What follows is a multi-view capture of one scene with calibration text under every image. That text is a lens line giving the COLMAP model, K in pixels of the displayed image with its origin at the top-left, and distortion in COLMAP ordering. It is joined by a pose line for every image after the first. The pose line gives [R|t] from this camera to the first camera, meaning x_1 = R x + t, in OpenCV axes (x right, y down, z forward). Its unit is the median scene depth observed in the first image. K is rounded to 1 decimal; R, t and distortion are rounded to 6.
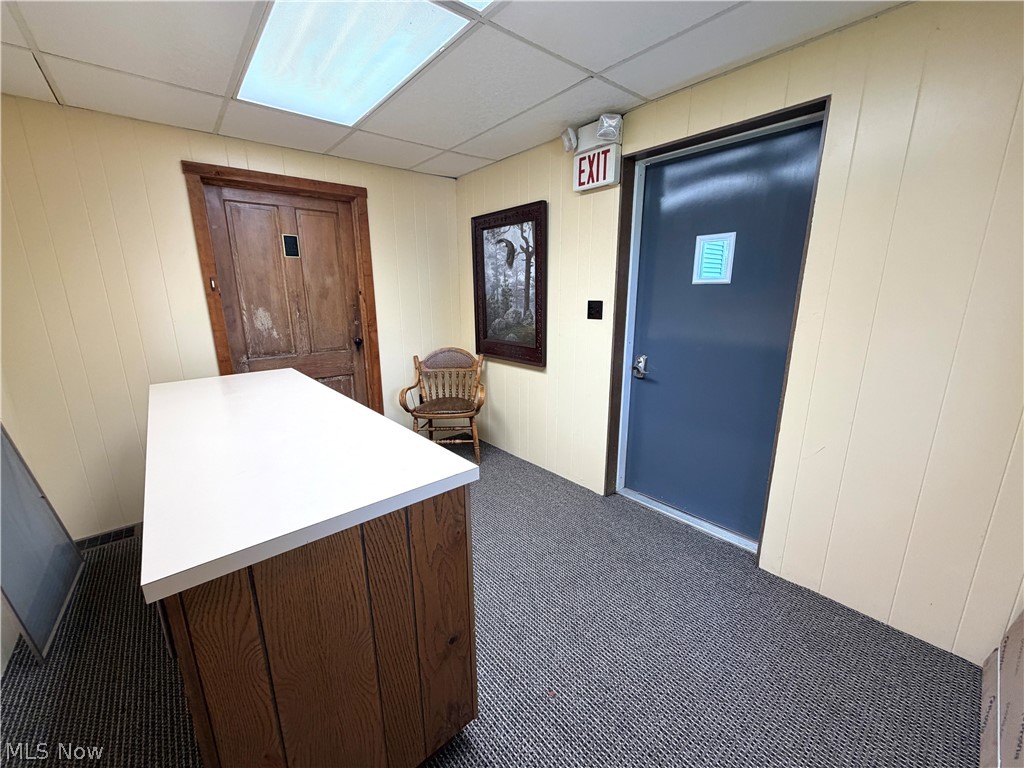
lens RADIAL K [[406.2, 0, 510.3], [0, 406.2, 386.3], [0, 0, 1]] dist [-0.000443, 0.000102]
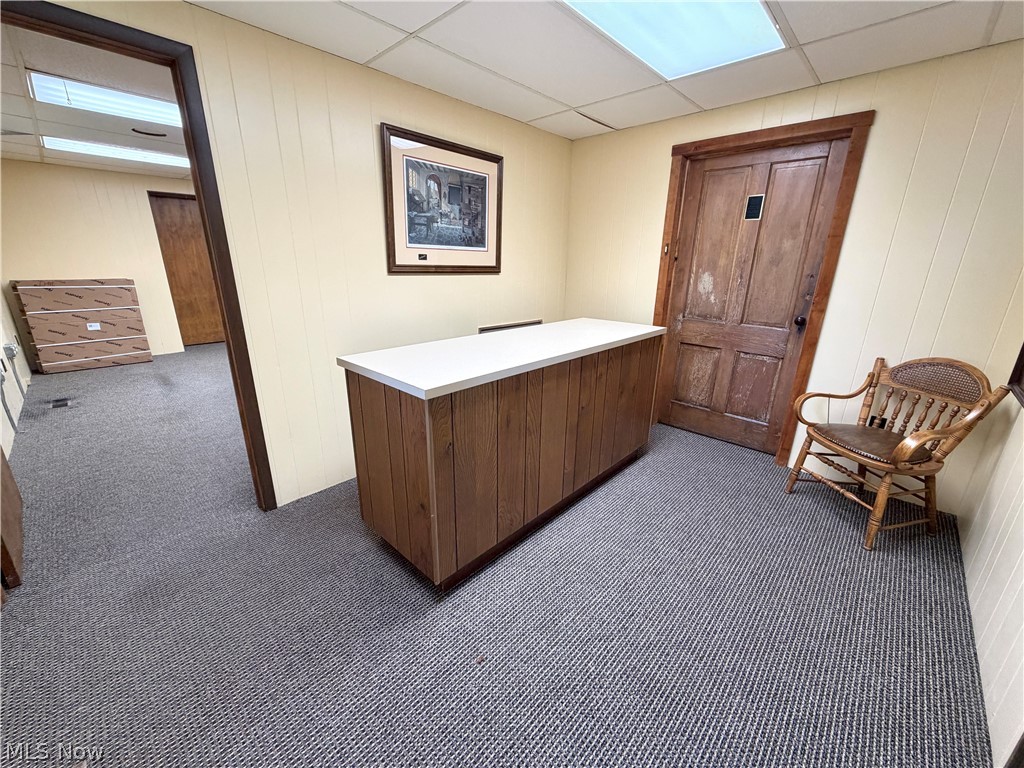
lens RADIAL K [[406.2, 0, 510.3], [0, 406.2, 386.3], [0, 0, 1]] dist [-0.000443, 0.000102]
pose [[0.104975, 0.308499, -0.945415, 0.431777], [-0.241708, 0.930075, 0.276655, -0.086359], [0.964654, 0.199472, 0.172201, 0.386854]]
